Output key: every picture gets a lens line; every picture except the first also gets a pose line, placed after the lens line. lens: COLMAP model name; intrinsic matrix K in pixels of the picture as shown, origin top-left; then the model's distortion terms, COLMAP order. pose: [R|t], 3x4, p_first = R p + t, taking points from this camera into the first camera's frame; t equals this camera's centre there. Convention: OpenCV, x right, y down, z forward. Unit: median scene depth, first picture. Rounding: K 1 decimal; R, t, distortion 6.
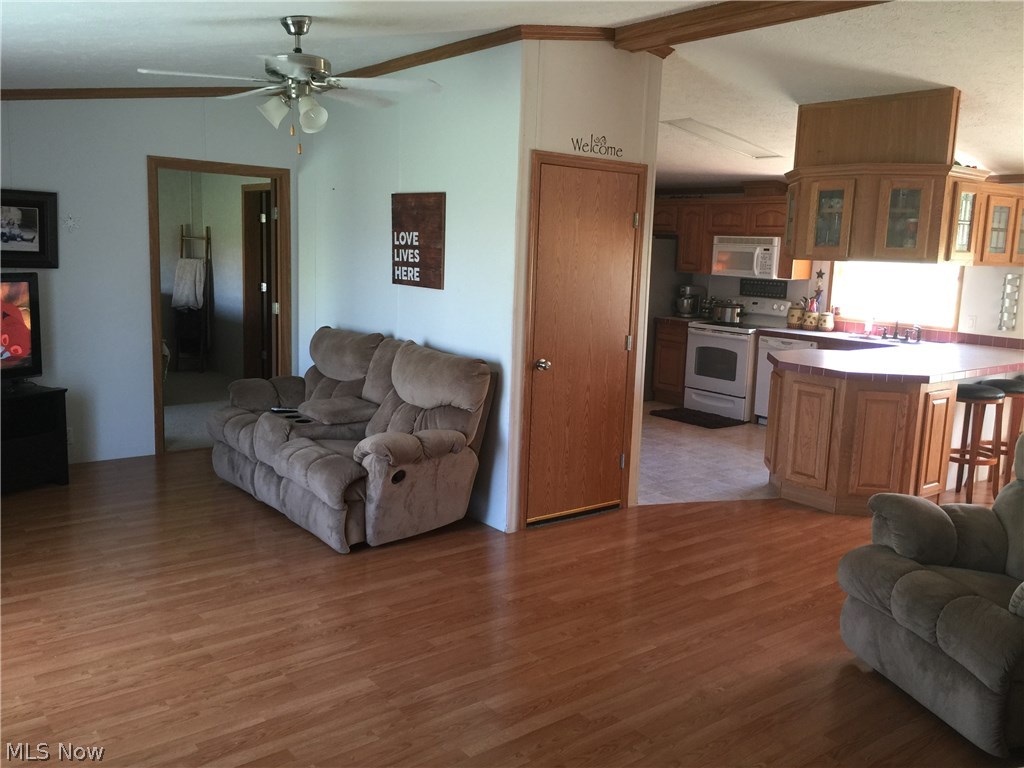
lens RADIAL K [[878.3, 0, 515.7], [0, 878.3, 376.4], [0, 0, 1]] dist [0.072736, -0.100910]
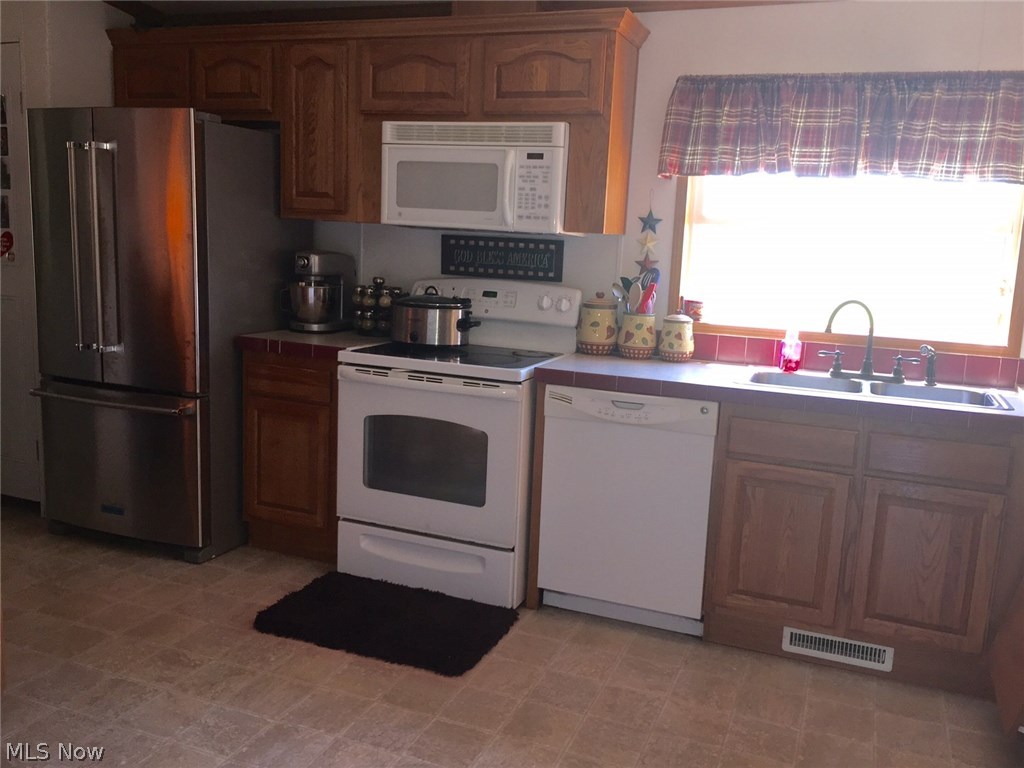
lens RADIAL K [[878.3, 0, 515.7], [0, 878.3, 376.4], [0, 0, 1]] dist [0.072736, -0.100910]
pose [[0.864721, -0.078519, 0.496076, 0.077769], [0.060954, 0.996810, 0.051525, -0.066955], [-0.498539, -0.014317, 0.866749, 0.657449]]
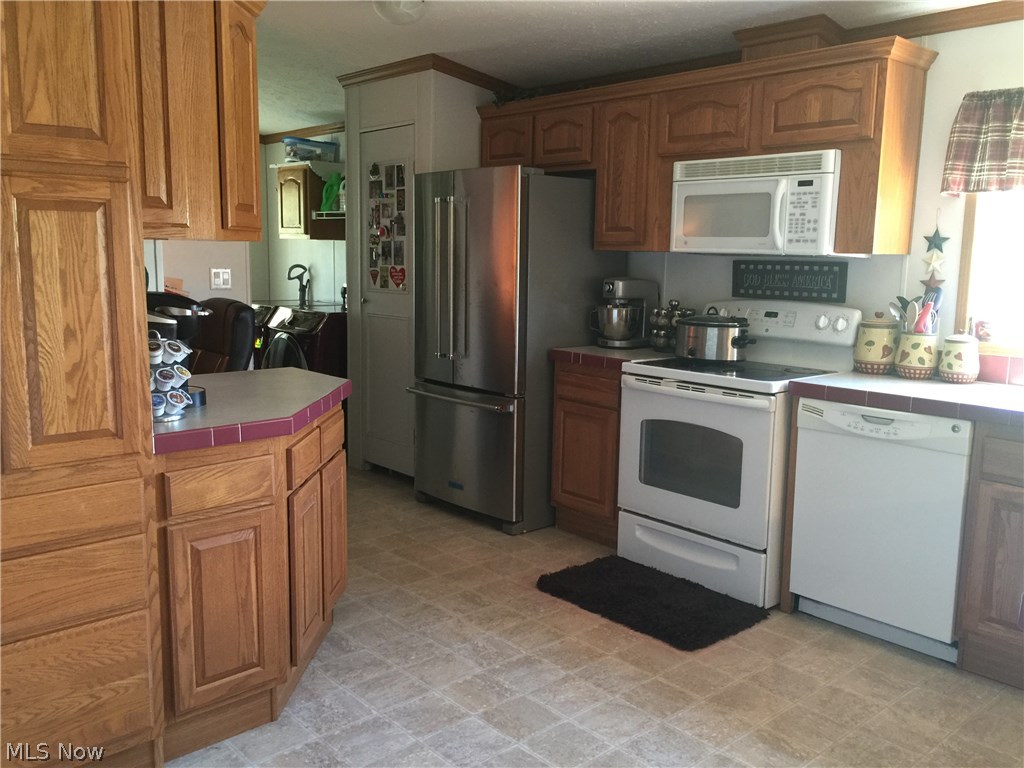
lens RADIAL K [[878.3, 0, 515.7], [0, 878.3, 376.4], [0, 0, 1]] dist [0.072736, -0.100910]
pose [[0.997738, -0.026029, 0.061980, 0.120826], [0.026640, 0.999604, -0.009042, -0.053256], [-0.061720, 0.010673, 0.998036, 0.589799]]
